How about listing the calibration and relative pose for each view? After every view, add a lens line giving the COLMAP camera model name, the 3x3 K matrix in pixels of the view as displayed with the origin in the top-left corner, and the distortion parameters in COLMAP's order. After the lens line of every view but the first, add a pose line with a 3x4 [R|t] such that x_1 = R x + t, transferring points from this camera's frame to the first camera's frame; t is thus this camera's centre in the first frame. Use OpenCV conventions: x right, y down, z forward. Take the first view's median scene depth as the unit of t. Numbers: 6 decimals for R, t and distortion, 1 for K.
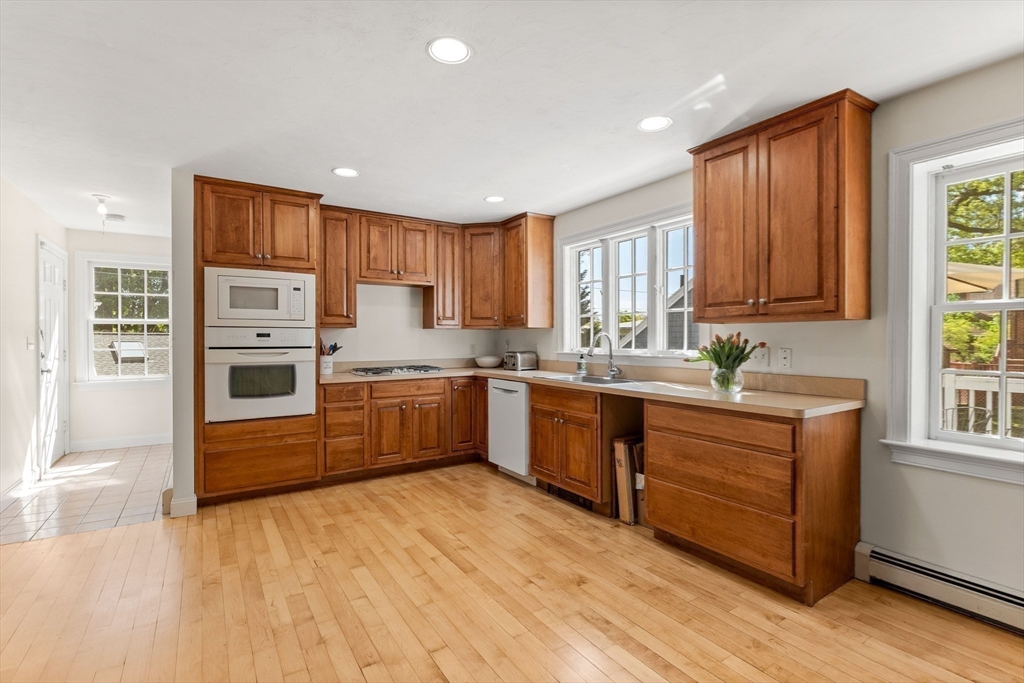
lens RADIAL K [[479.4, 0, 512.0], [0, 479.4, 341.5], [0, 0, 1]] dist [-0.001190, 0.000011]
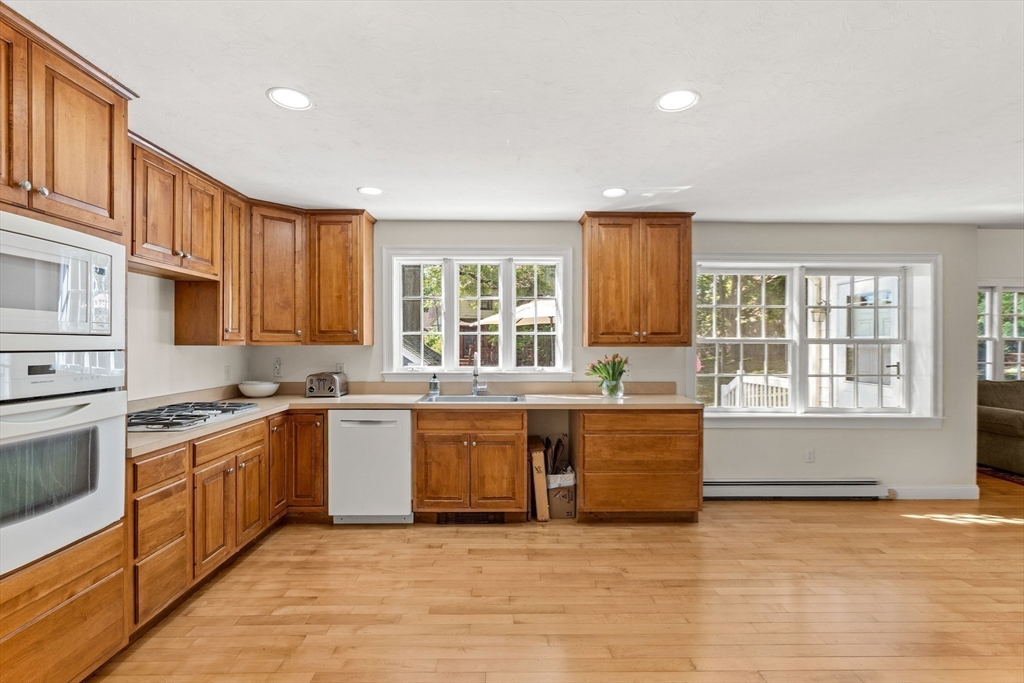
lens RADIAL K [[467.0, 0, 509.9], [0, 467.0, 345.5], [0, 0, 1]] dist [-0.000352, -0.000028]
pose [[0.534518, -0.000854, 0.845157, -0.629006], [0.003284, 0.999994, -0.001066, -0.032204], [-0.845151, 0.003345, 0.534517, 0.398466]]
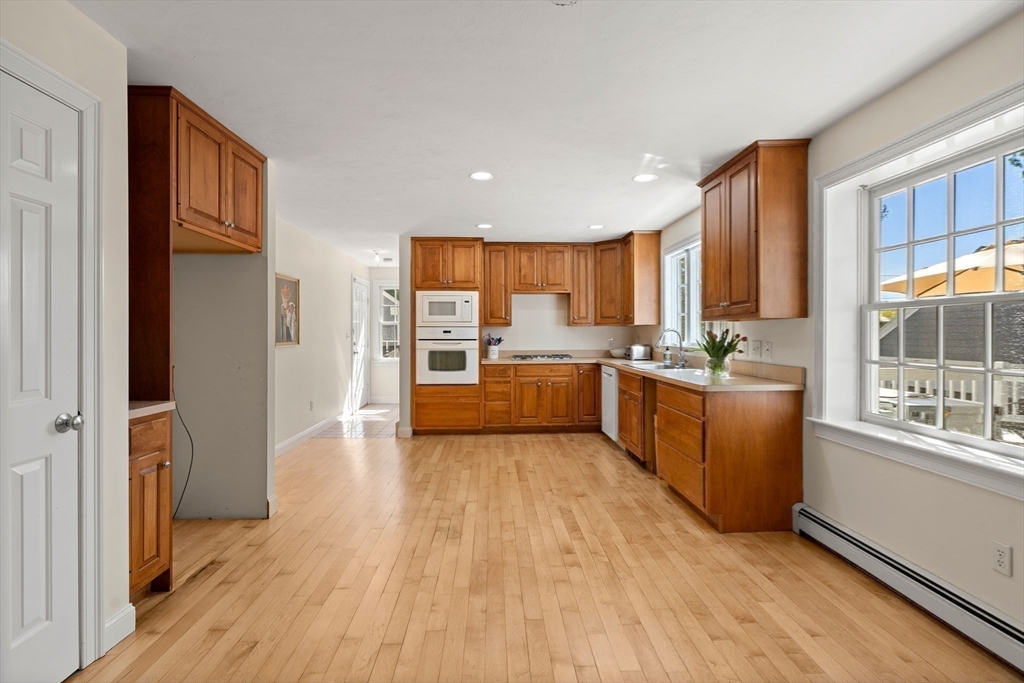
lens RADIAL K [[493.2, 0, 511.6], [0, 493.2, 335.0], [0, 0, 1]] dist [0.001252, 0.000238]
pose [[0.860904, 0.000447, -0.508767, 0.479283], [-0.002159, 0.999994, -0.002775, 0.001353], [0.508762, 0.003487, 0.860900, -0.286152]]
